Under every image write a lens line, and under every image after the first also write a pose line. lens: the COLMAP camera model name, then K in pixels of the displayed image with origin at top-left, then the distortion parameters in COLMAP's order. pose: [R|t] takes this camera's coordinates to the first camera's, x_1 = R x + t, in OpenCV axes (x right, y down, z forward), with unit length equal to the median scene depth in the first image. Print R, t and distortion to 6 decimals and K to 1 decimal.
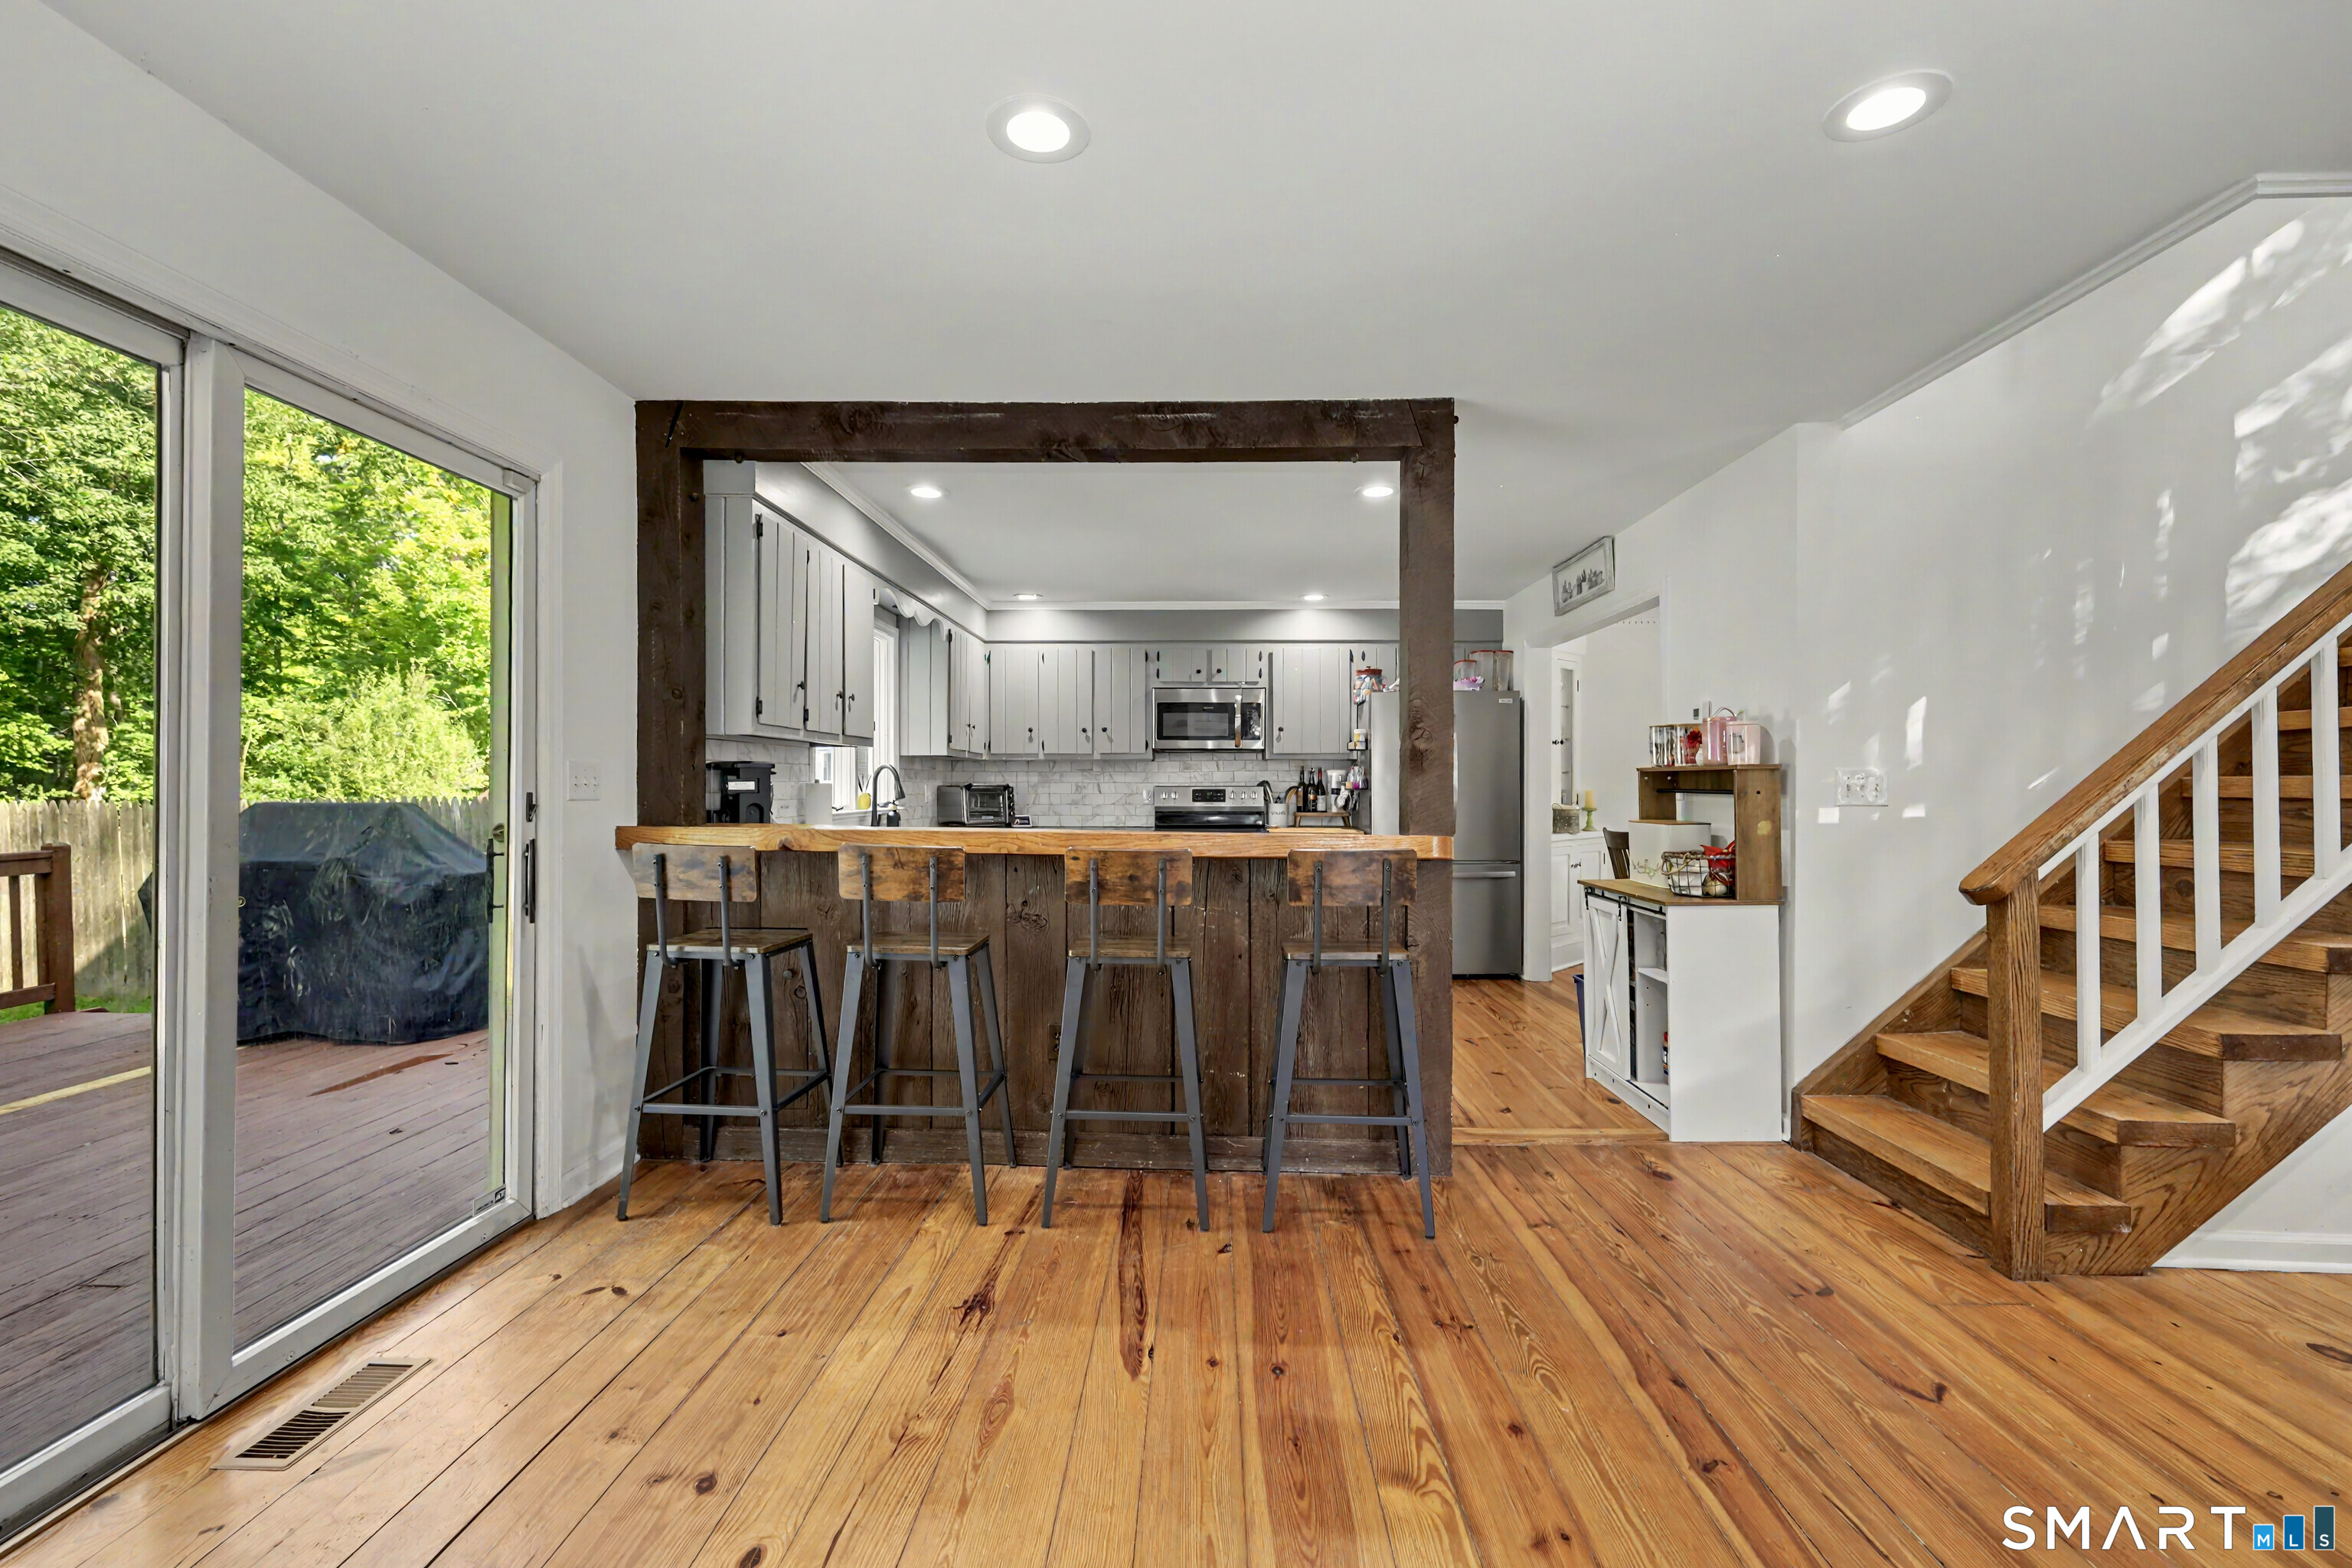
lens RADIAL K [[1029.7, 0, 1174.3], [0, 1029.7, 776.4], [0, 0, 1]] dist [0.001799, 0.000007]
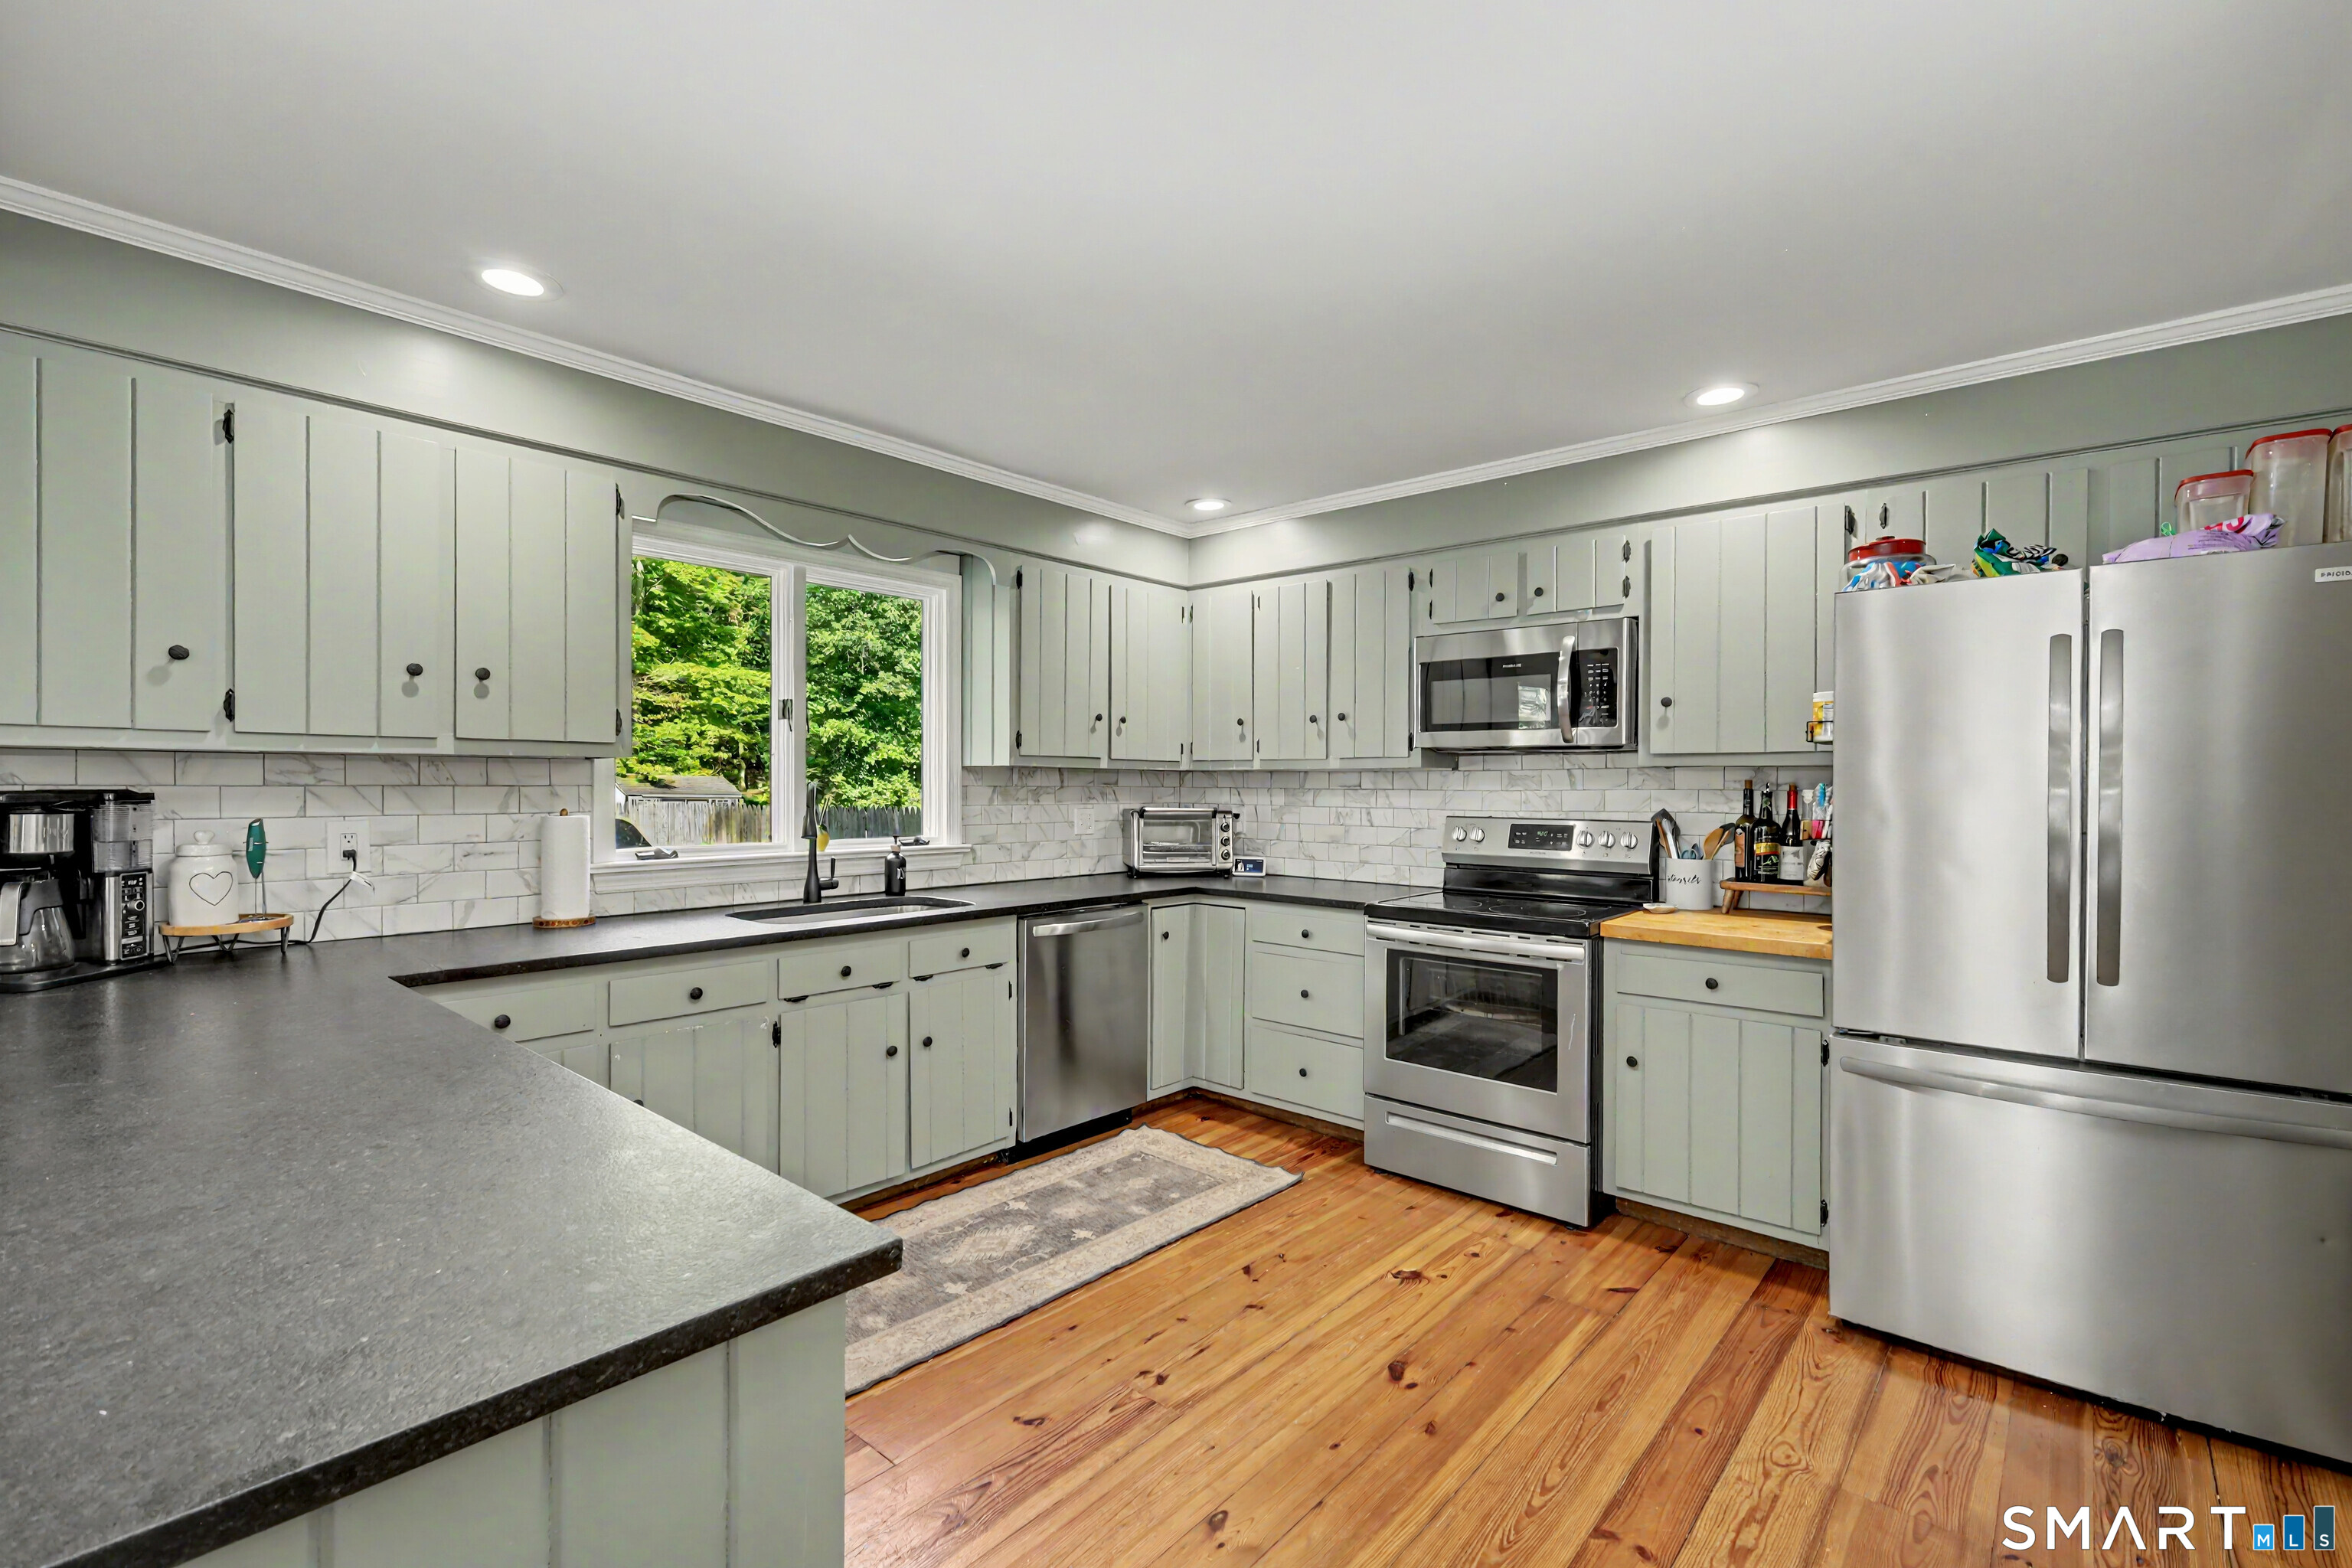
lens RADIAL K [[1033.1, 0, 1177.9], [0, 1033.1, 787.3], [0, 0, 1]] dist [-0.000069, -0.000257]
pose [[0.773987, 0.005372, -0.633179, 0.452965], [-0.000217, 0.999966, 0.008218, -0.021886], [0.633202, -0.006223, 0.773962, 0.991180]]
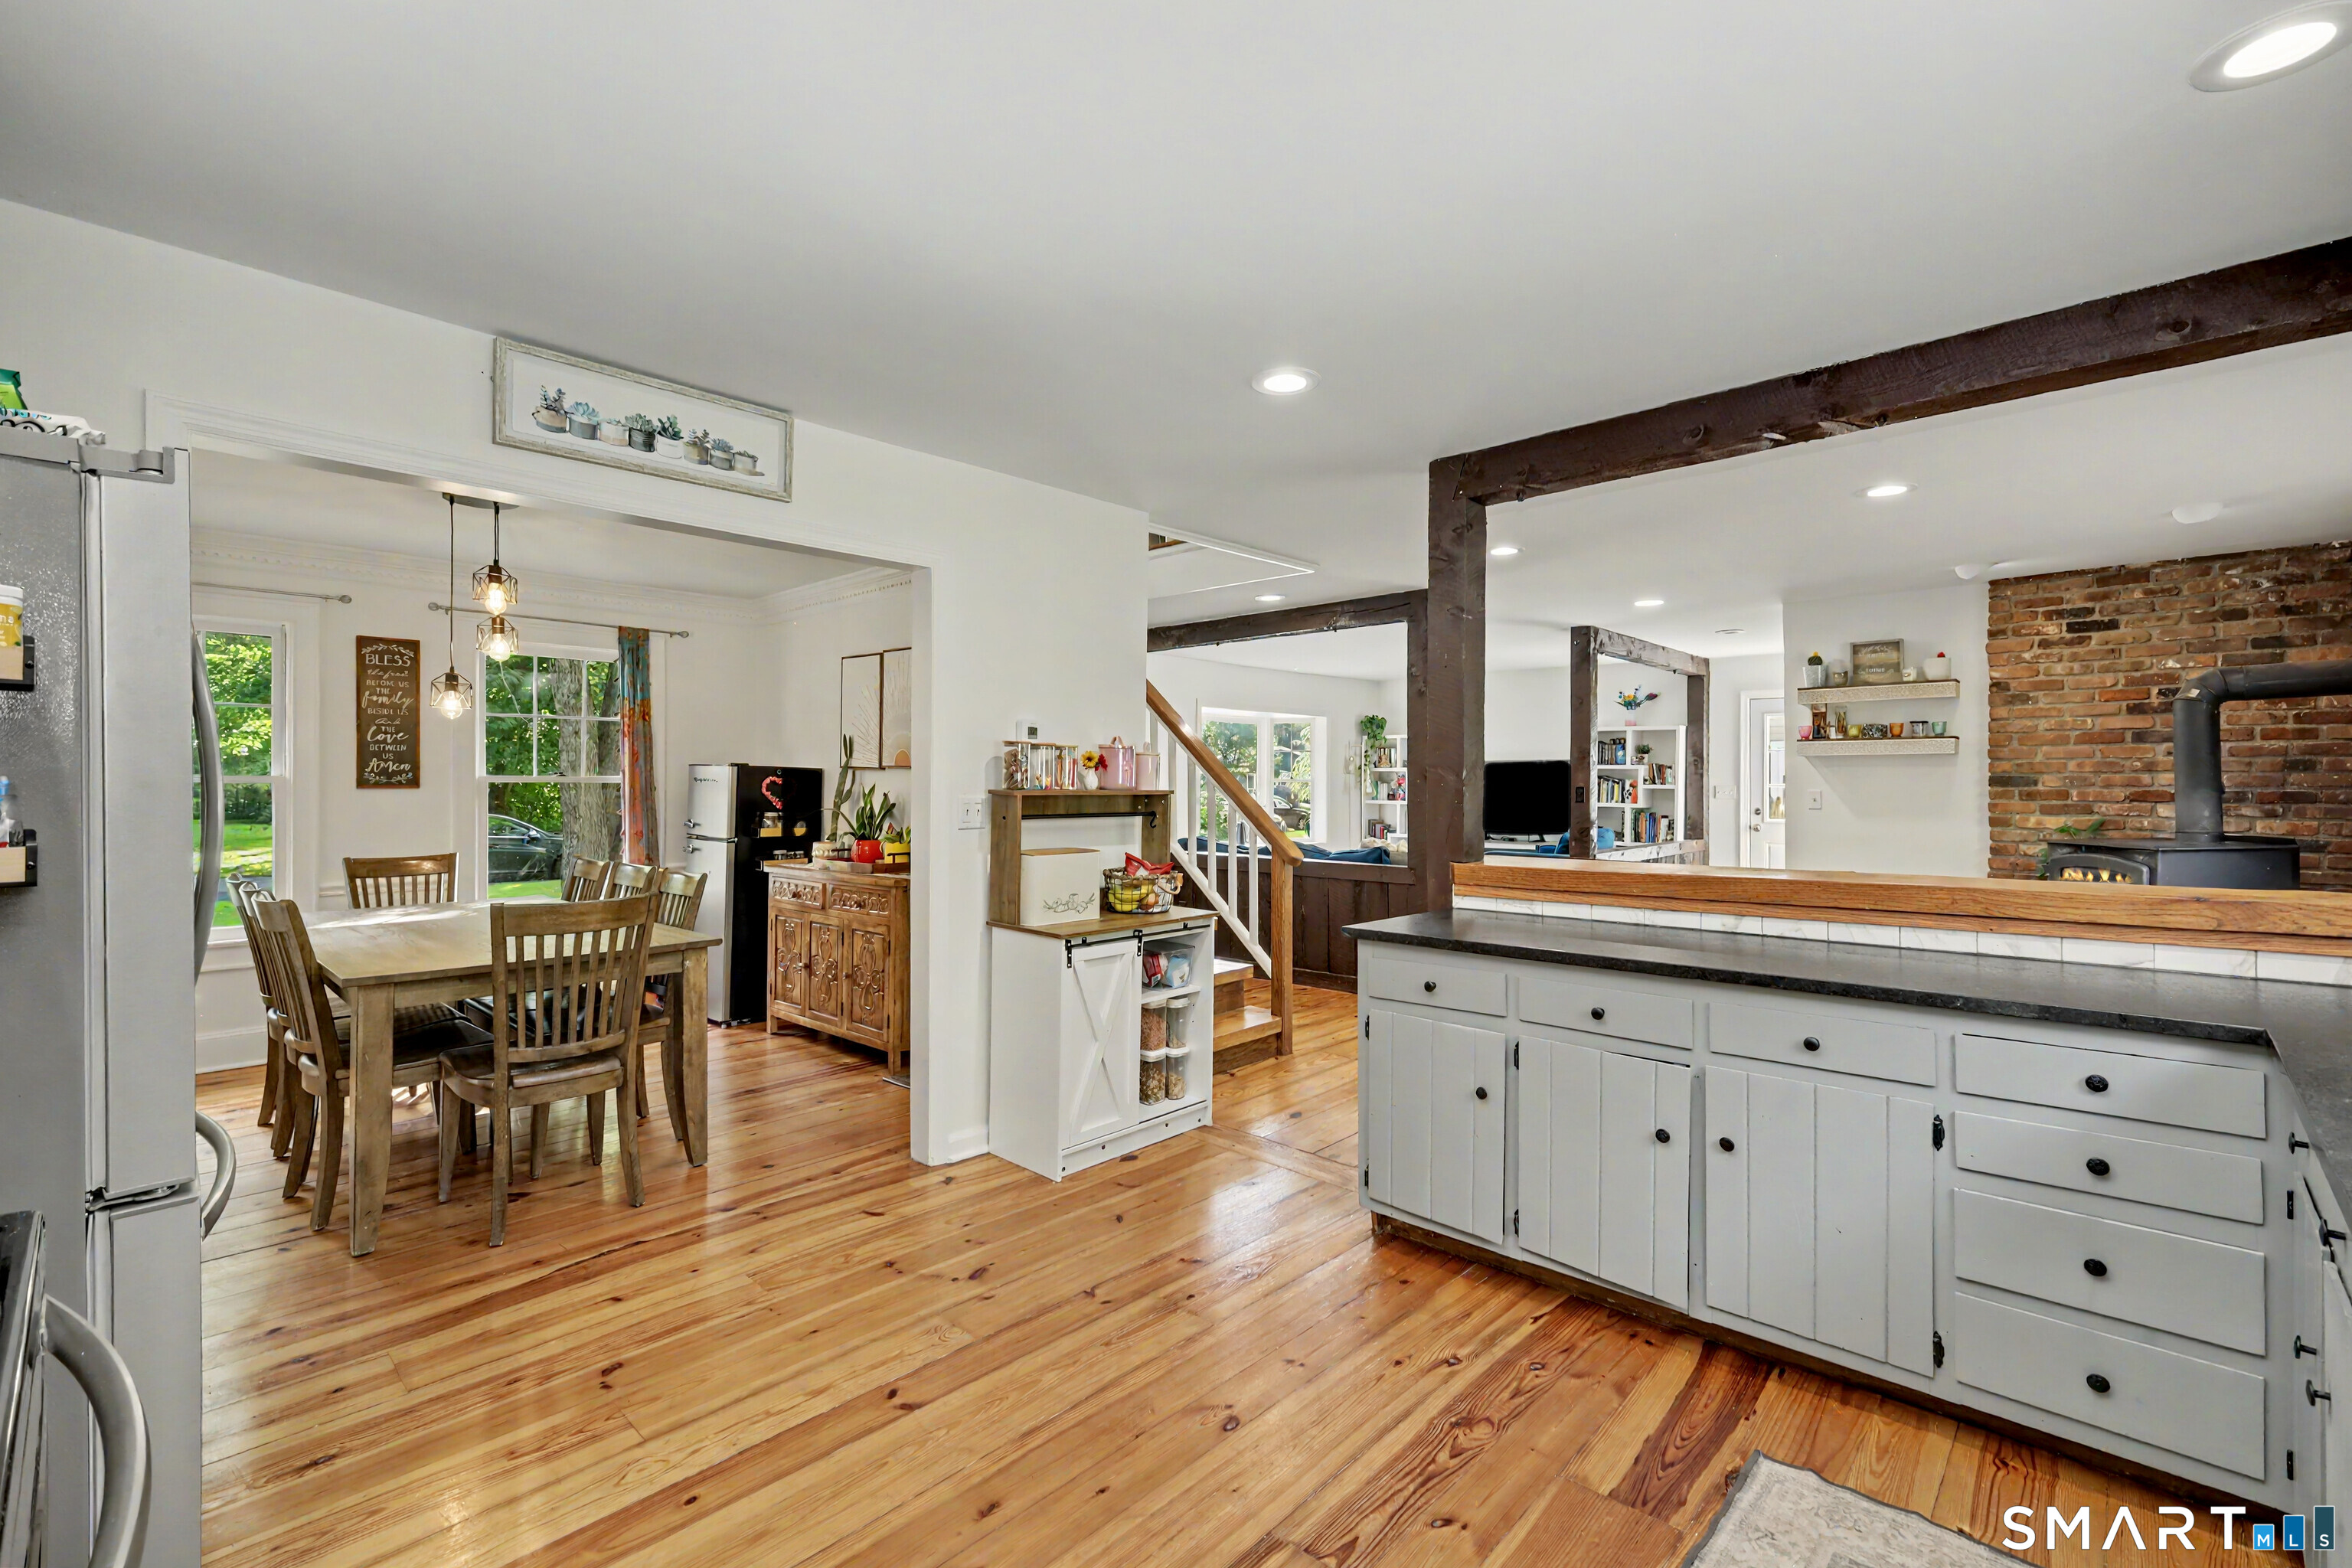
lens RADIAL K [[1028.6, 0, 1174.9], [0, 1028.6, 785.7], [0, 0, 1]] dist [0.002324, -0.000345]
pose [[-0.749340, -0.005695, 0.662161, -0.233036], [-0.007623, 0.999971, -0.000026, -0.017401], [-0.662142, -0.005067, -0.749361, 1.883006]]
